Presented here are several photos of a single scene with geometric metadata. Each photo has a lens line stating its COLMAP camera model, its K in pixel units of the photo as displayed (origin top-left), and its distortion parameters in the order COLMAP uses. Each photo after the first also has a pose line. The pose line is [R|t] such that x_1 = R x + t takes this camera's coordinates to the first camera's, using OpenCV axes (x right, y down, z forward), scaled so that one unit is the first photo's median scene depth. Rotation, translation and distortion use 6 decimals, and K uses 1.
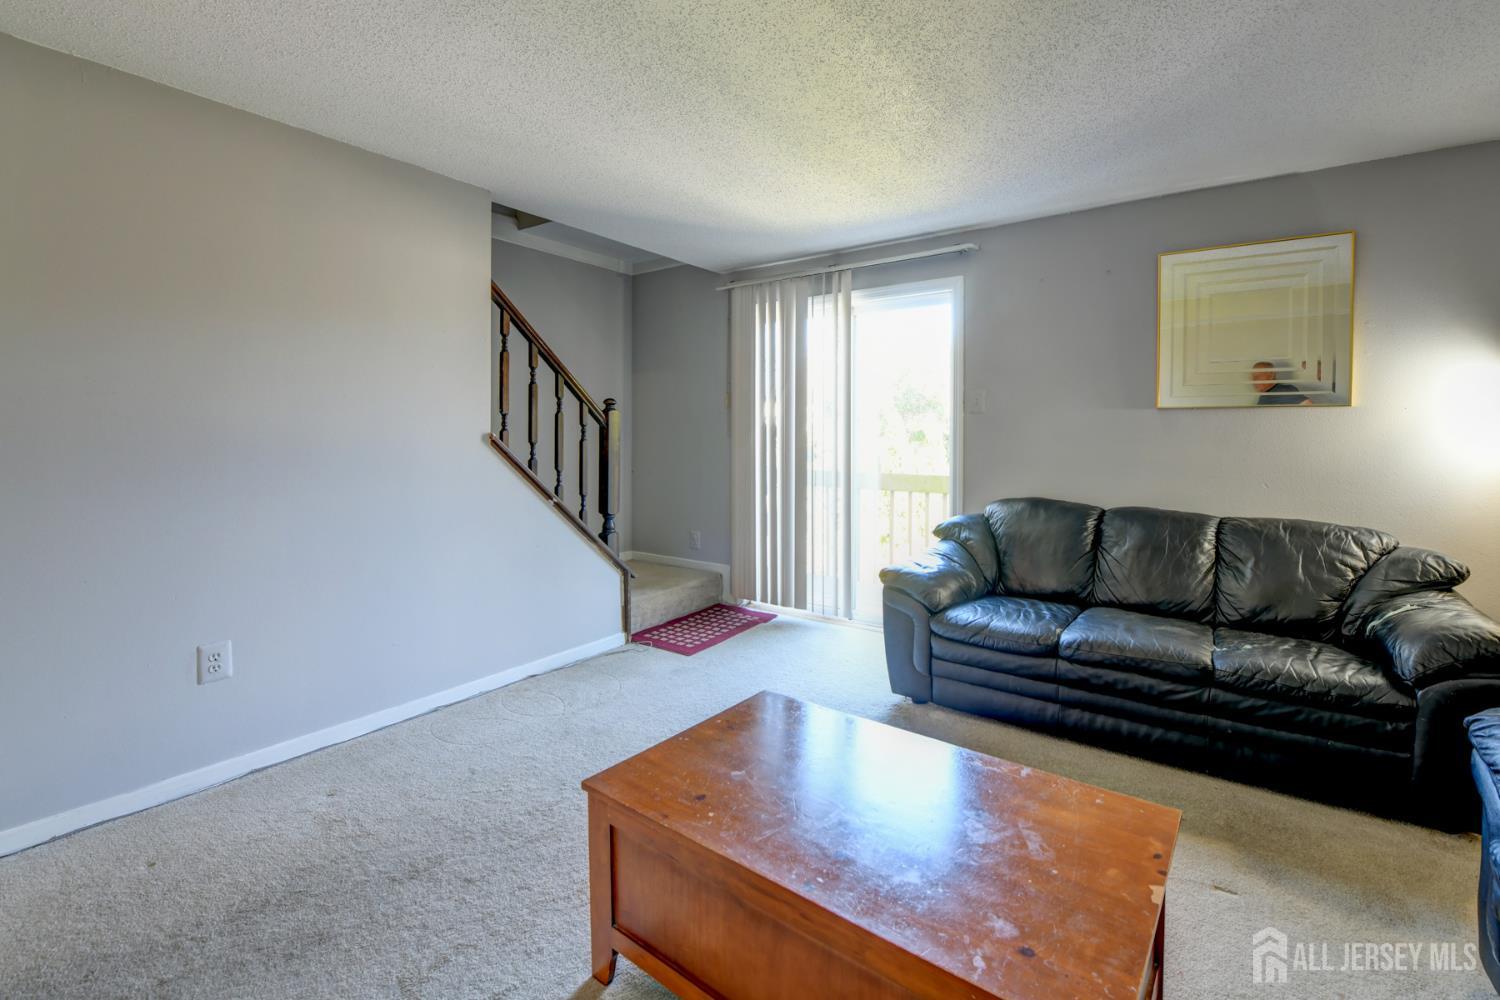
lens RADIAL K [[644.8, 0, 751.2], [0, 644.8, 451.5], [0, 0, 1]] dist [0.000509, -0.006146]
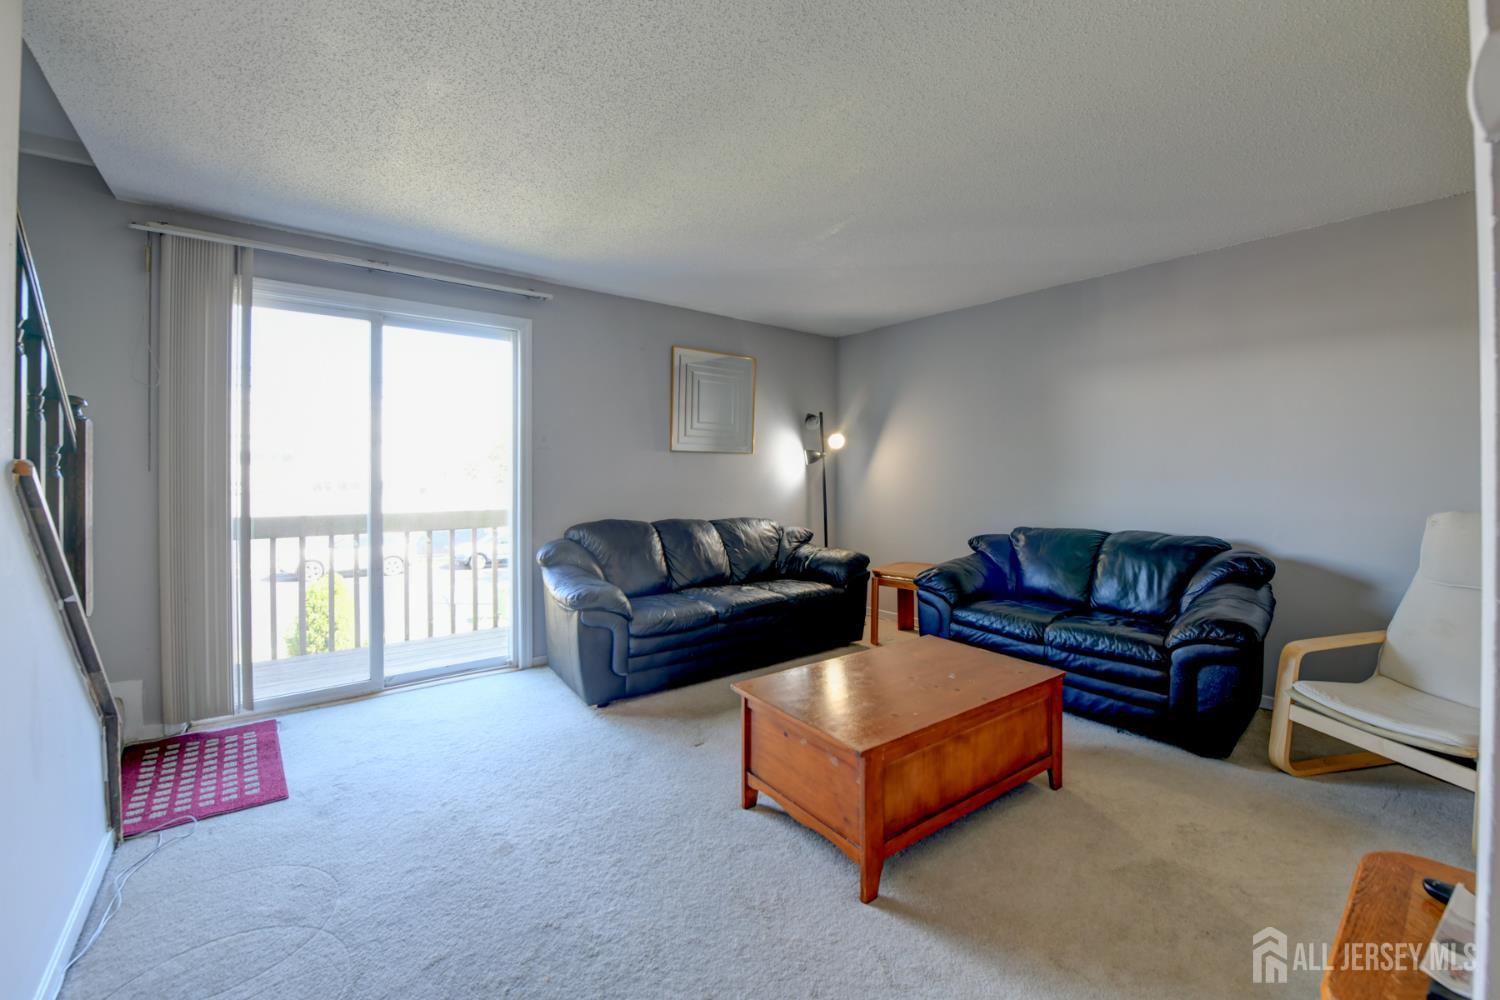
lens RADIAL K [[632.5, 0, 739.3], [0, 632.5, 511.4], [0, 0, 1]] dist [-0.001766, -0.000226]
pose [[0.282171, -0.055749, 0.957743, -0.686389], [0.027991, 0.998364, 0.049867, 0.002078], [-0.958956, 0.012737, 0.283269, 0.433332]]
